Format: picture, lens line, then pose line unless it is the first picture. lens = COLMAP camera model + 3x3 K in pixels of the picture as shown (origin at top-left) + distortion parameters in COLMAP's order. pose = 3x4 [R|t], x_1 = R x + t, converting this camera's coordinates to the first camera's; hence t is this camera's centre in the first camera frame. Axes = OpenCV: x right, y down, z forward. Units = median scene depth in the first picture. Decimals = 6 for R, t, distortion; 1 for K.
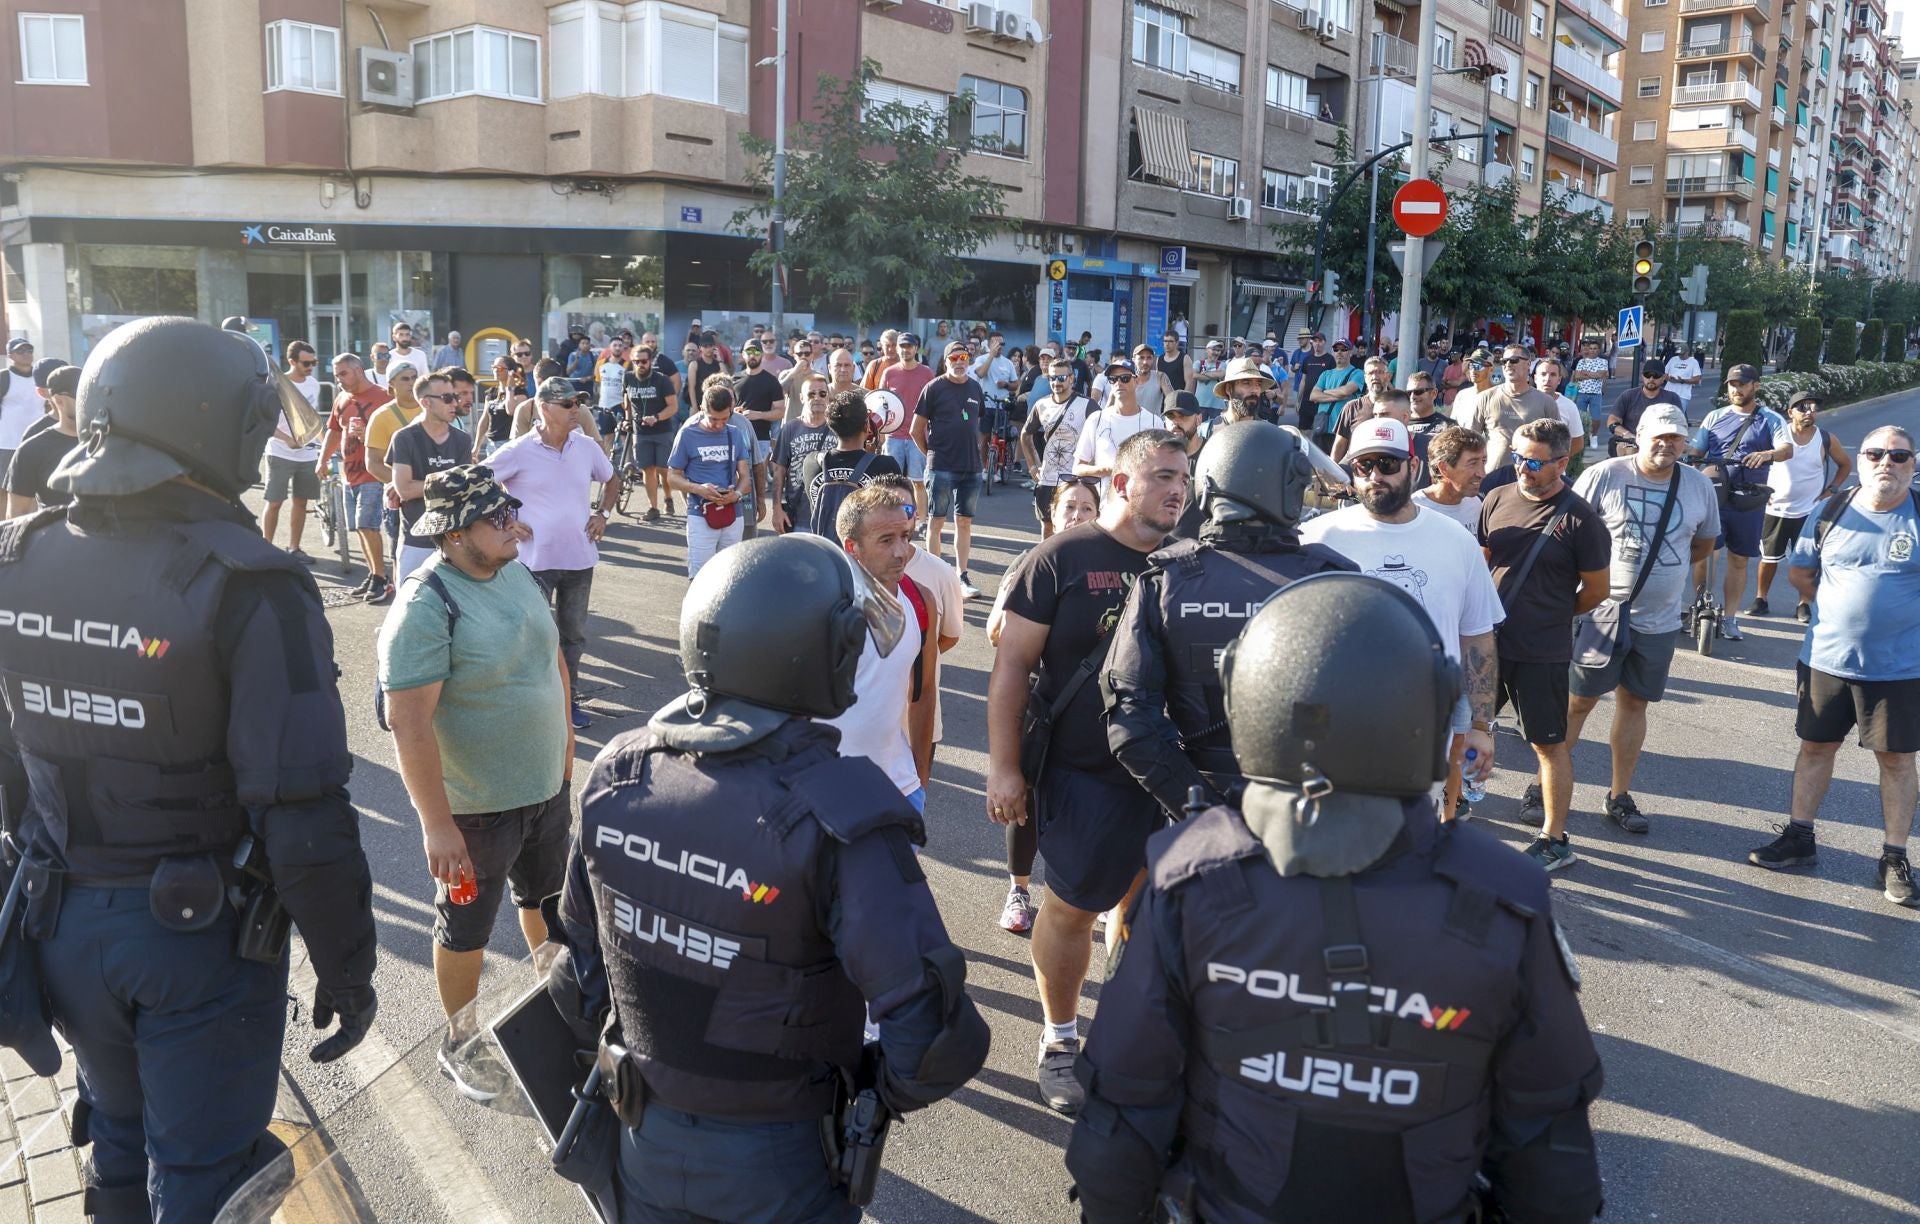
lens RADIAL K [[1401.7, 0, 990.0], [0, 1401.7, 563.5], [0, 0, 1]] dist [-0.088762, 0.077964]
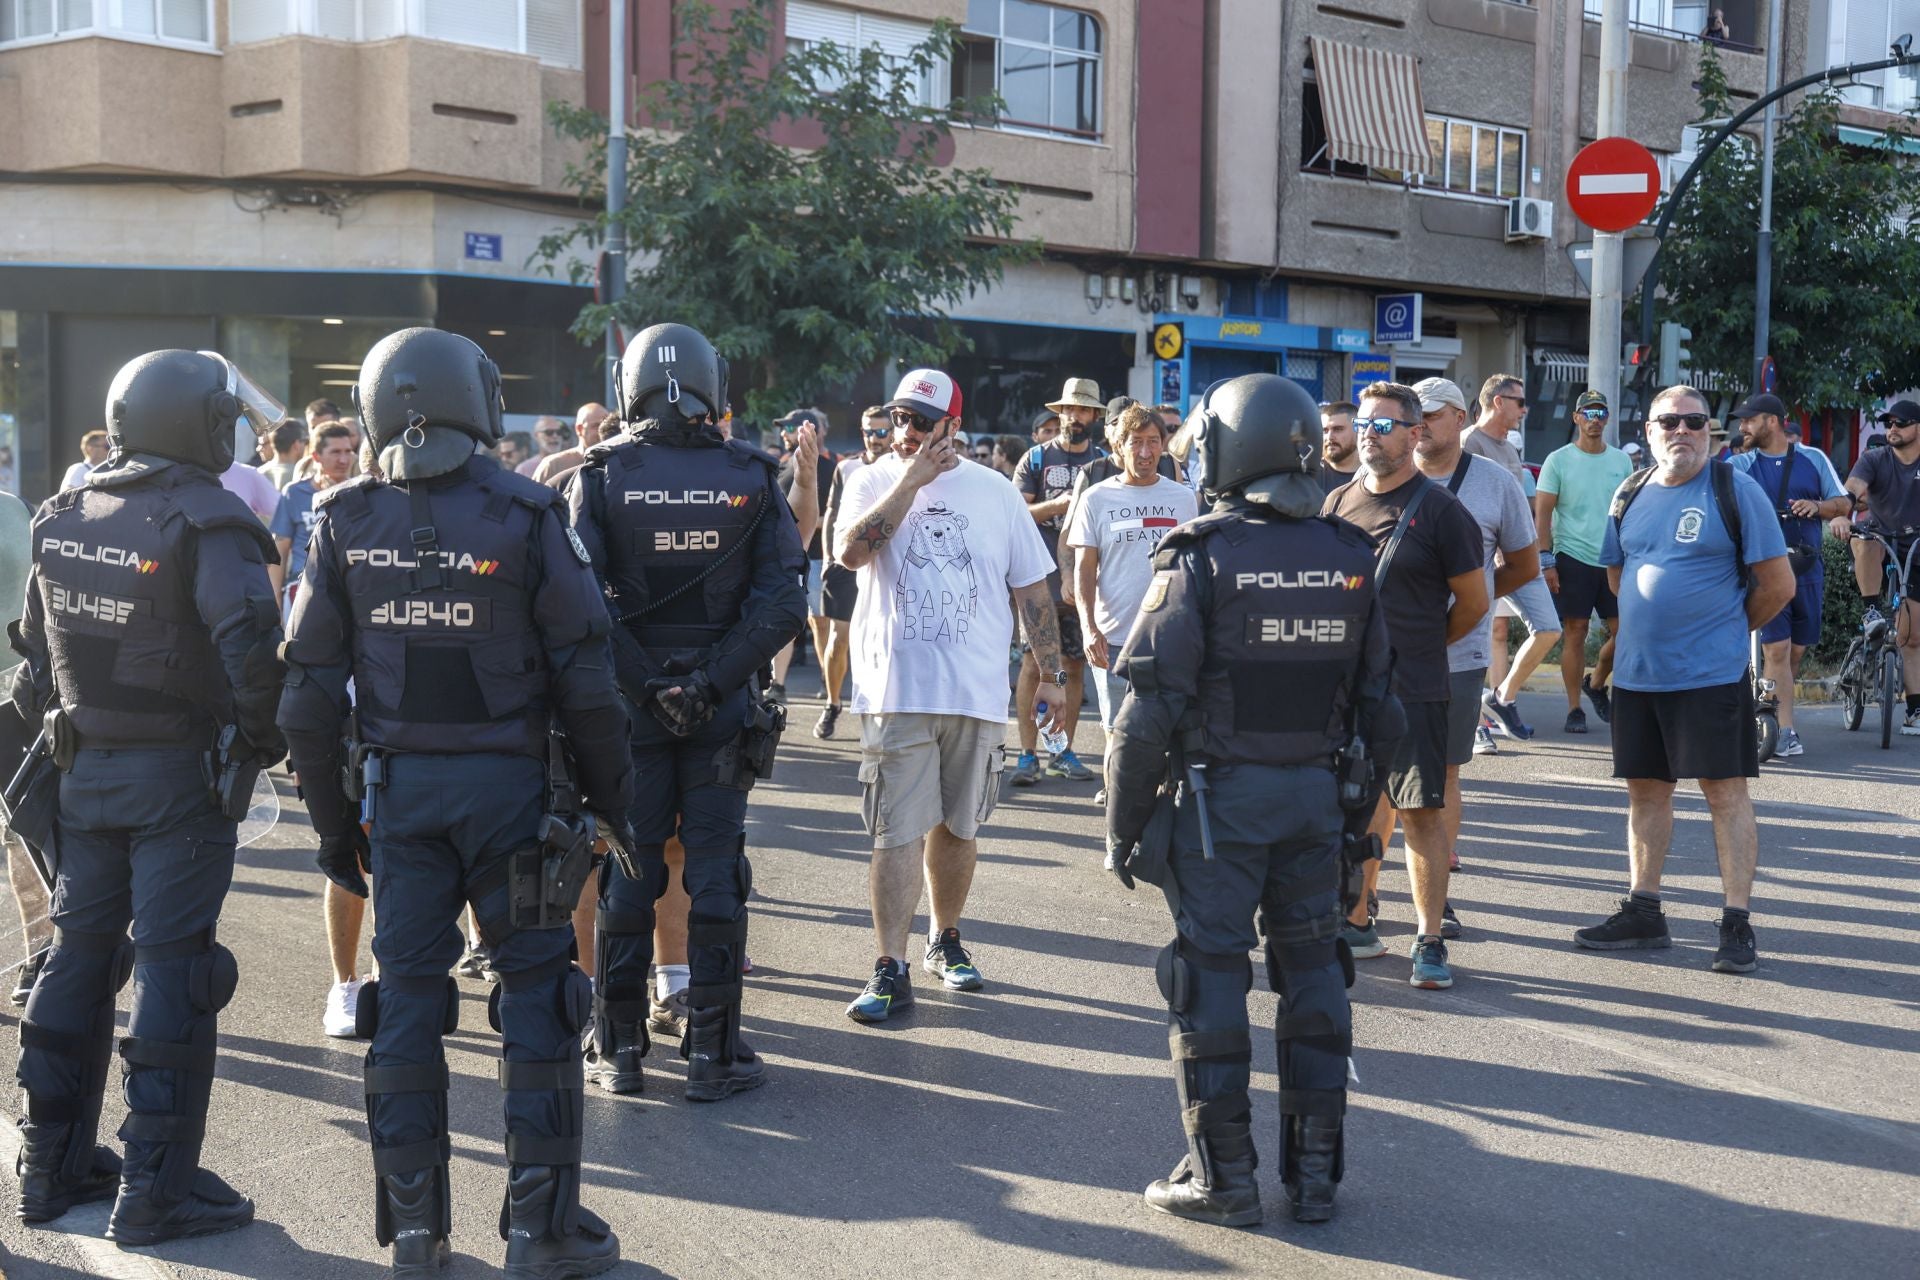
lens RADIAL K [[2882.0, 0, 958.0], [0, 2882.0, 647.3], [0, 0, 1]] dist [0.174540, 0.169243]
pose [[0.997037, -0.012906, -0.075829, 0.070575], [0.004184, 0.993463, -0.114078, 0.051133], [0.076806, 0.113423, 0.990574, -0.153072]]
